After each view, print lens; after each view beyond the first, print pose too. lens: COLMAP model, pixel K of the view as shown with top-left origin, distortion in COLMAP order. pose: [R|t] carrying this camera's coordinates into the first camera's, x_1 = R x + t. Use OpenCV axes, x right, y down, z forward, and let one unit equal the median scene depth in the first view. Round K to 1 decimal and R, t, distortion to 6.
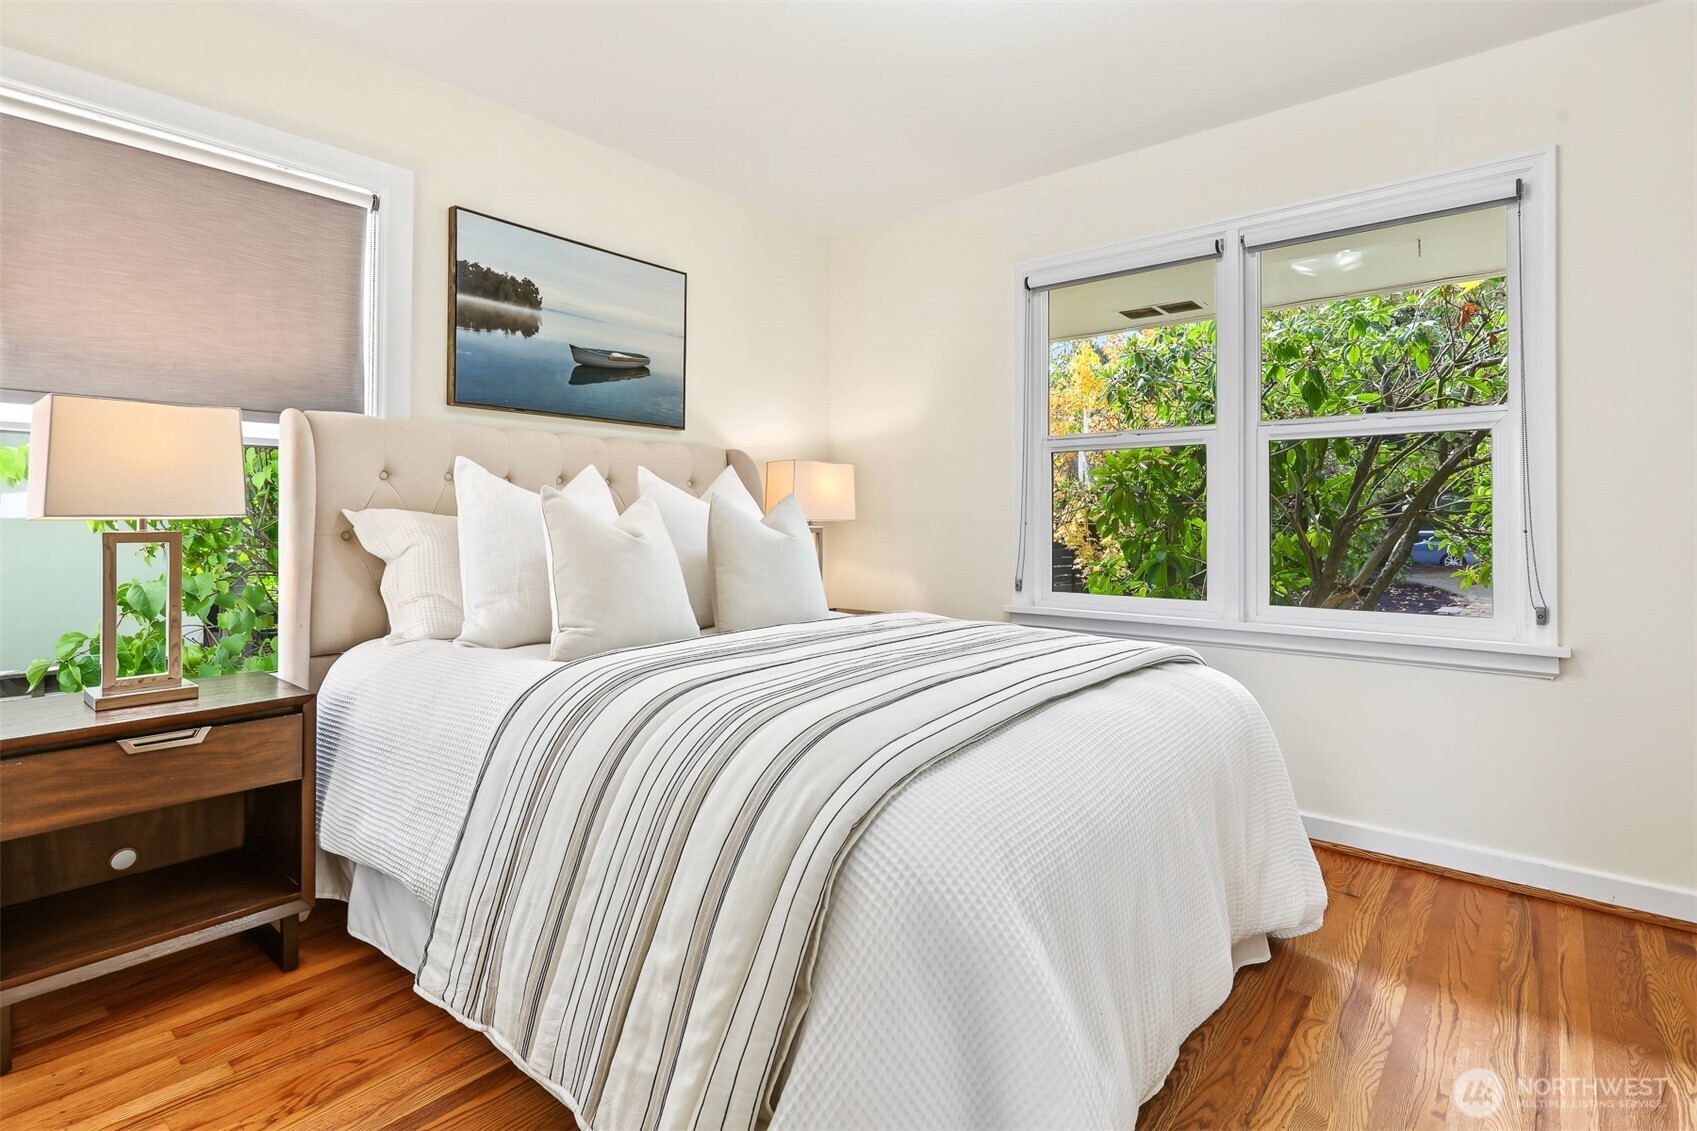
lens RADIAL K [[816.9, 0, 833.1], [0, 816.9, 569.7], [0, 0, 1]] dist [-0.013343, 0.008813]
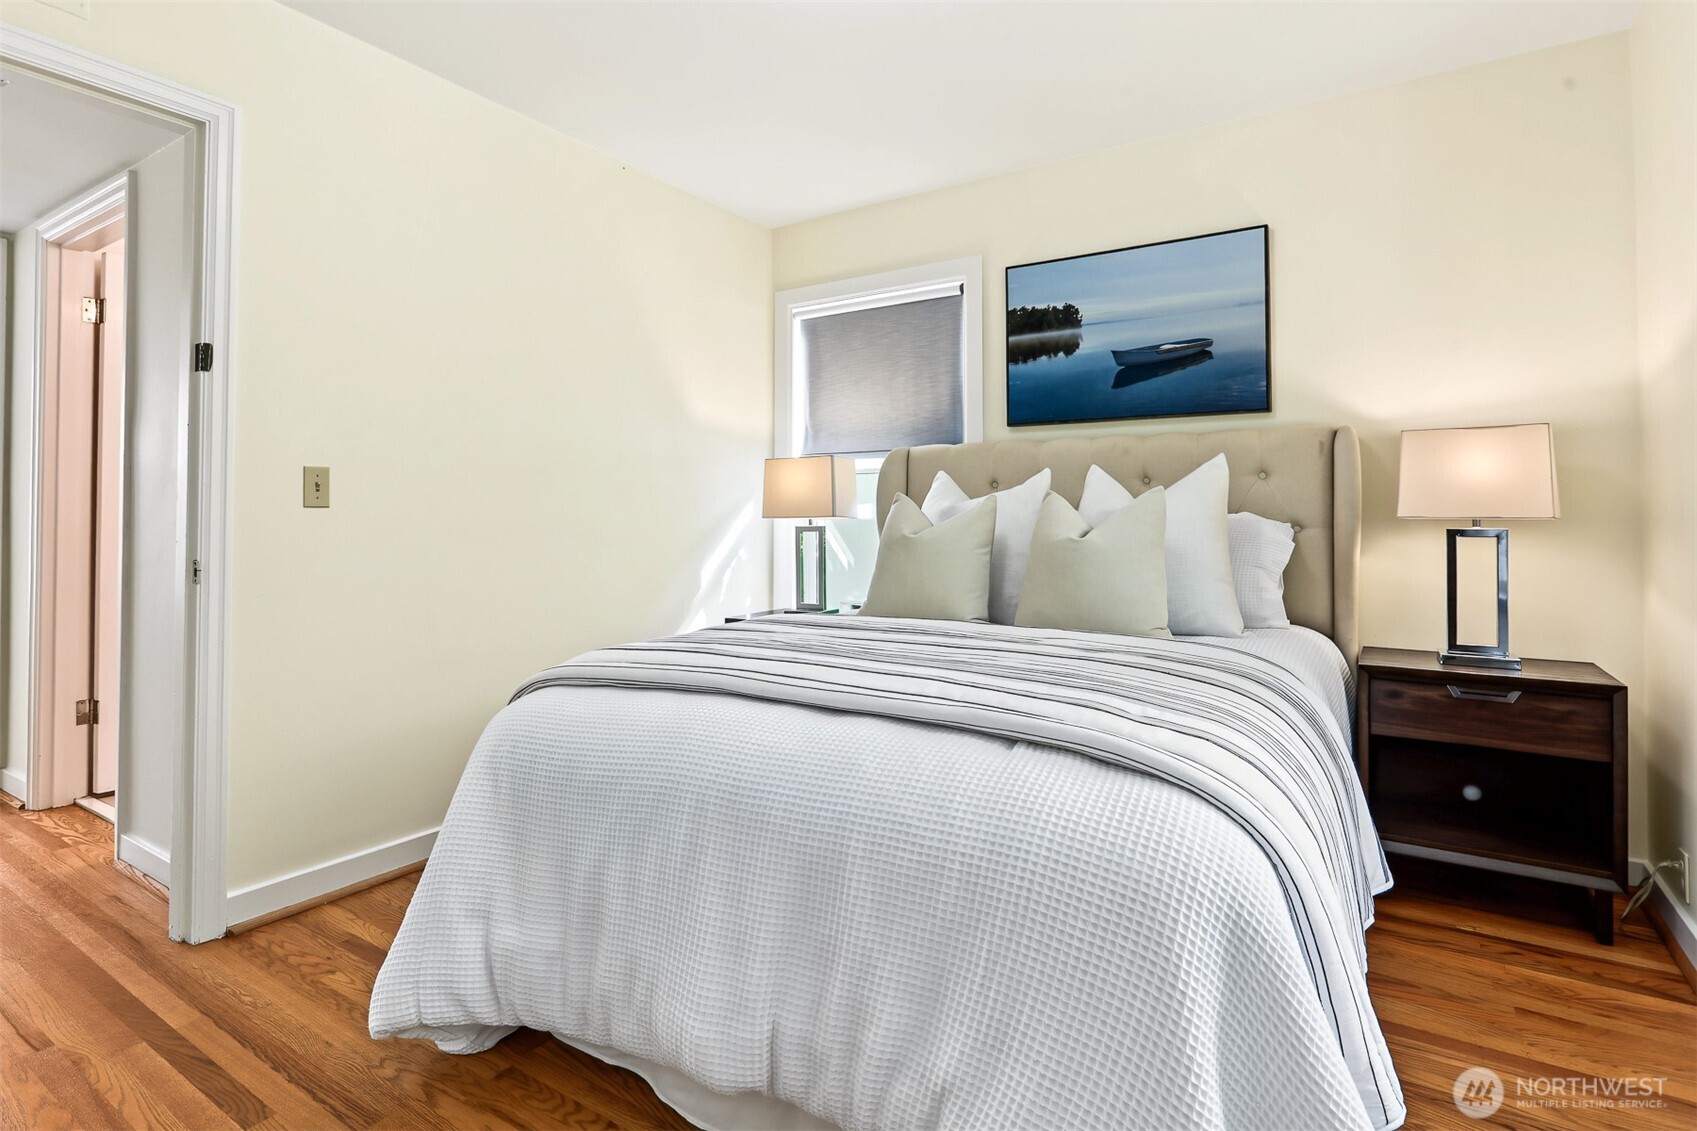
lens RADIAL K [[814.4, 0, 841.0], [0, 814.4, 561.9], [0, 0, 1]] dist [-0.005945, 0.000463]
pose [[0.161135, 0.053627, -0.985474, 0.698403], [-0.054338, 0.997490, 0.045397, -0.036367], [0.985435, 0.046233, 0.163644, 0.525515]]
